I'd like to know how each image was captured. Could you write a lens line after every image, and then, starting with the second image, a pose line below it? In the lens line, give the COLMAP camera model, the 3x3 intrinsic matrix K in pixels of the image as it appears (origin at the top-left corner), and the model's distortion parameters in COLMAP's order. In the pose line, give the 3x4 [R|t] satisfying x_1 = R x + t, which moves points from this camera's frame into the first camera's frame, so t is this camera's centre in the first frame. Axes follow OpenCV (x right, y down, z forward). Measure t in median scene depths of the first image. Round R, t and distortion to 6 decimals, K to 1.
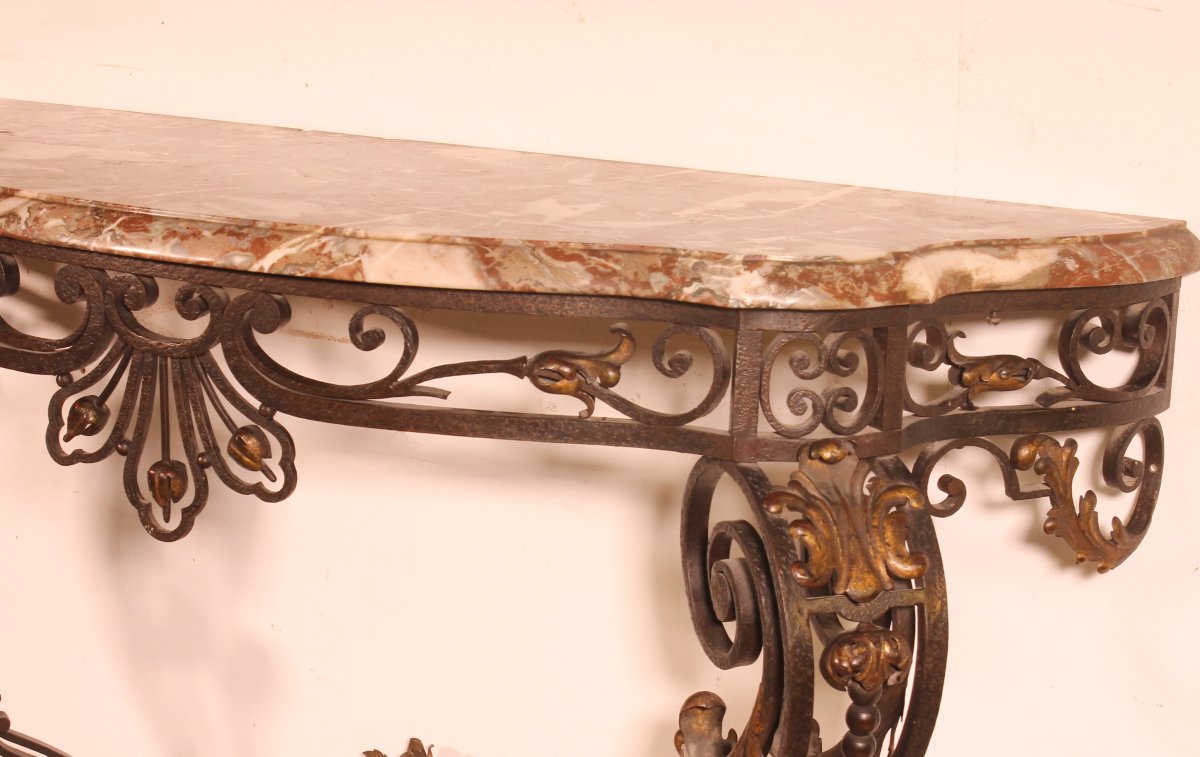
lens RADIAL K [[2757.8, 0, 597.6], [0, 2757.8, 380.2], [0, 0, 1]] dist [-0.120656, 0.000000]
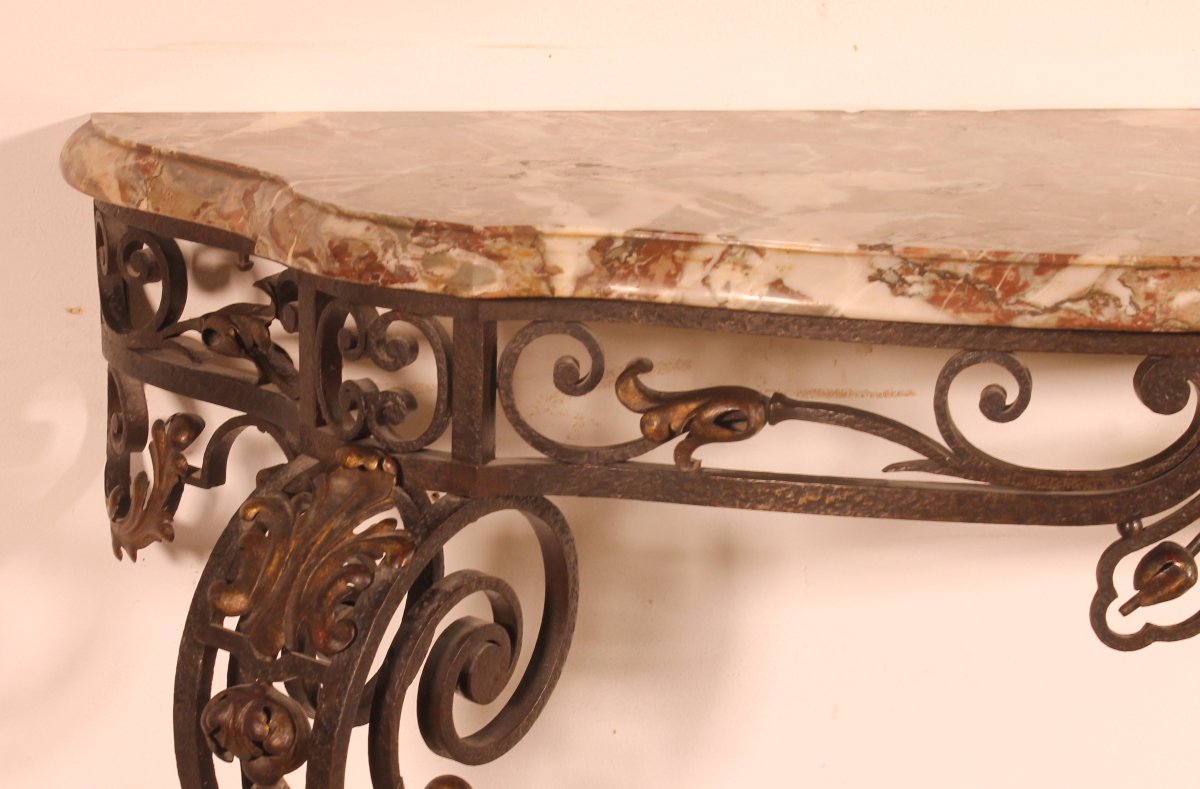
lens RADIAL K [[2968.9, 0, 521.5], [0, 2968.9, 437.6], [0, 0, 1]] dist [0.052653, 0.000000]
pose [[0.849518, -0.164863, 0.501137, -0.728924], [0.130119, 0.986049, 0.103813, -0.124431], [-0.511261, -0.022984, 0.859118, 0.480565]]
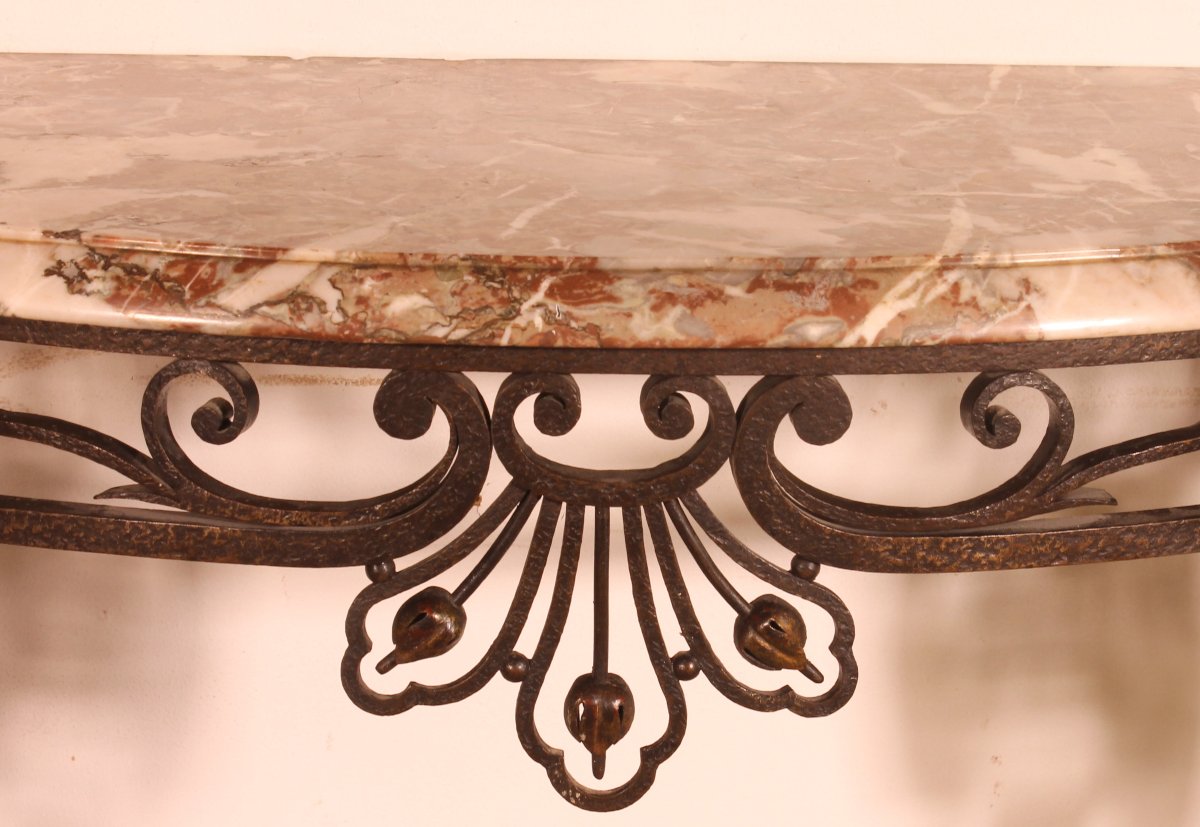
lens RADIAL K [[3109.1, 0, 607.1], [0, 3109.1, 402.2], [0, 0, 1]] dist [0.003122, 0.000000]
pose [[0.880371, -0.156220, 0.447820, -0.464893], [0.116613, 0.986510, 0.114889, -0.109340], [-0.459727, -0.048923, 0.886712, 0.437810]]
